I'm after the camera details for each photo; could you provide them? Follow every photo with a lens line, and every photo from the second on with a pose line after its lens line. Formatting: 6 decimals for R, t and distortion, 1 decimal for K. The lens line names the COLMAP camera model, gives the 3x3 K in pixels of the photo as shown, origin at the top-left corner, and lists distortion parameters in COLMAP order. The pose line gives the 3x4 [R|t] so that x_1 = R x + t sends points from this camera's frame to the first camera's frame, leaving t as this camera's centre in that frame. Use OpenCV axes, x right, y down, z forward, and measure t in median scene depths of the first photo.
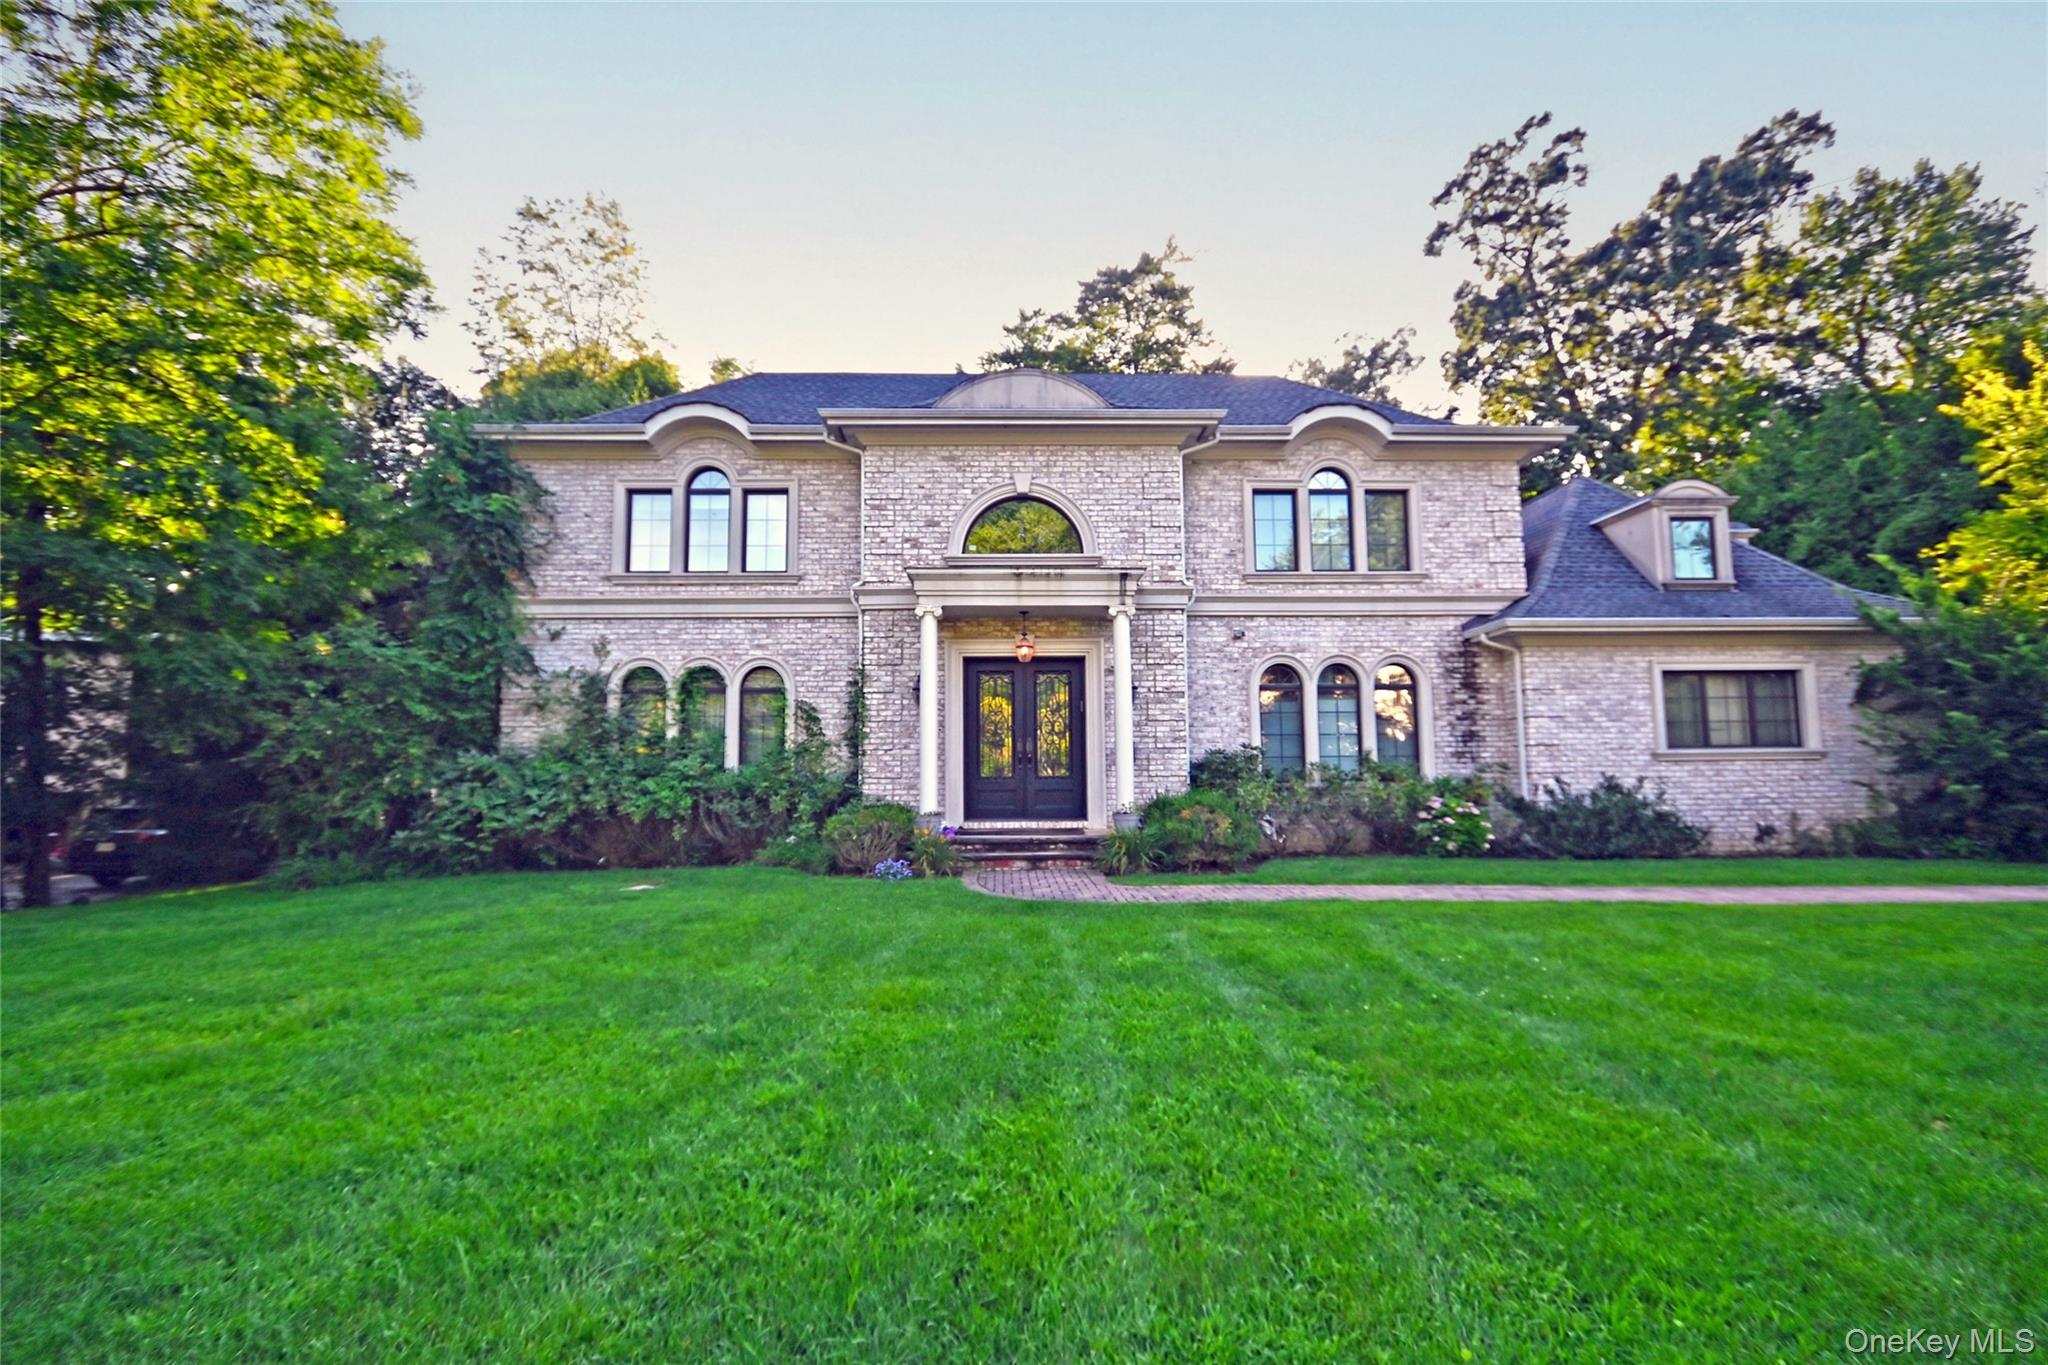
lens RADIAL K [[899.7, 0, 1018.2], [0, 899.7, 691.3], [0, 0, 1]] dist [0.002671, -0.006237]
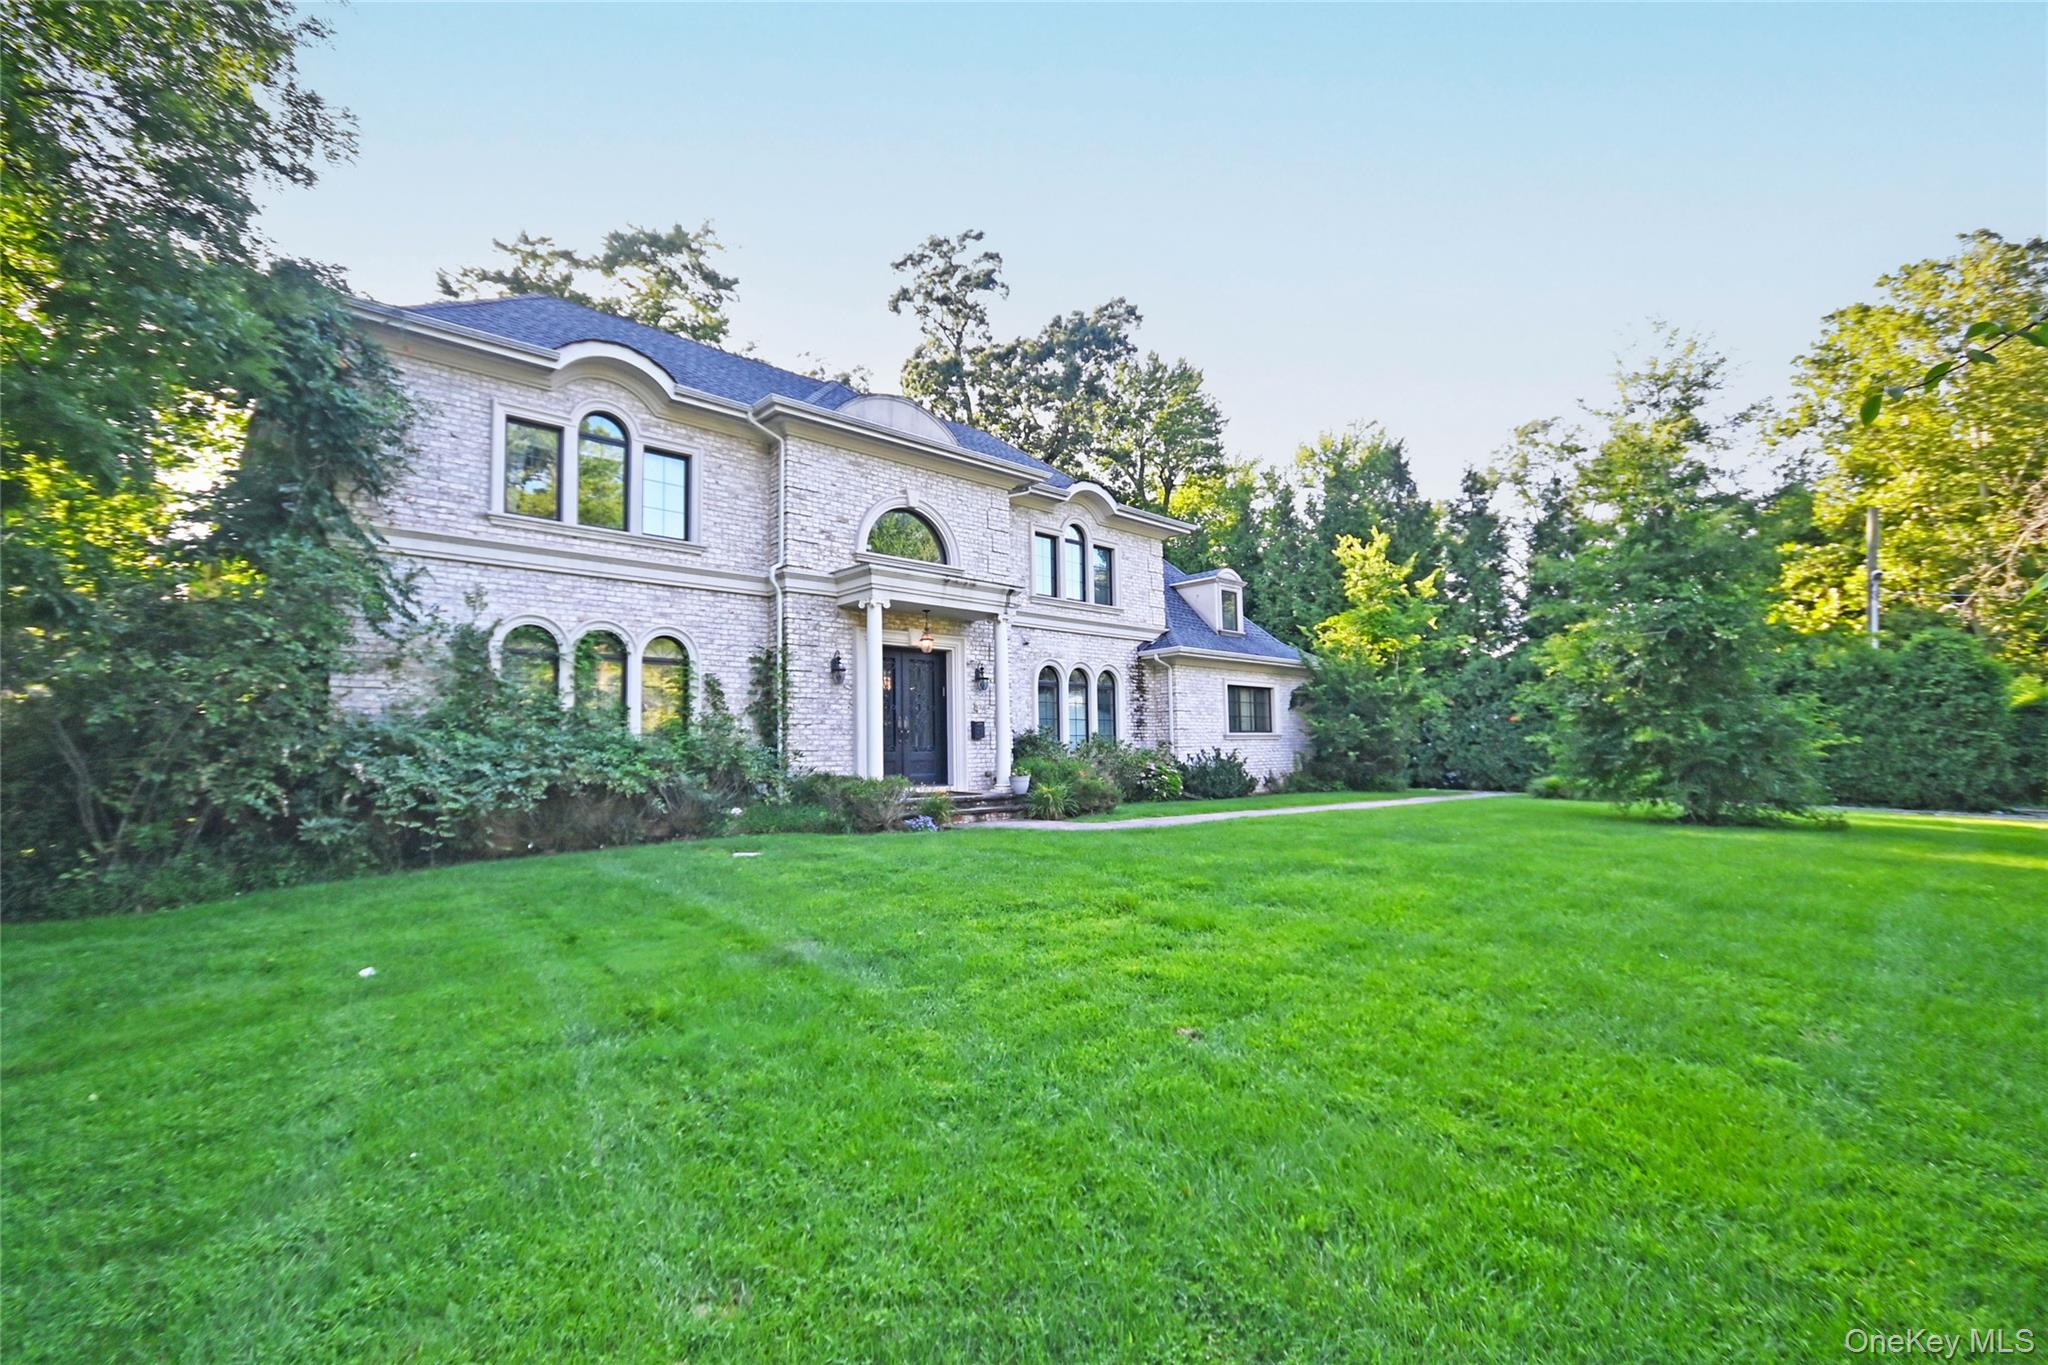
lens RADIAL K [[899.7, 0, 1017.7], [0, 899.7, 683.6], [0, 0, 1]] dist [0.002671, -0.006237]
pose [[0.742009, 0.047747, 0.668688, -0.643275], [-0.052653, 0.998530, -0.012872, 0.015897], [-0.668319, -0.025658, 0.743432, 0.033064]]
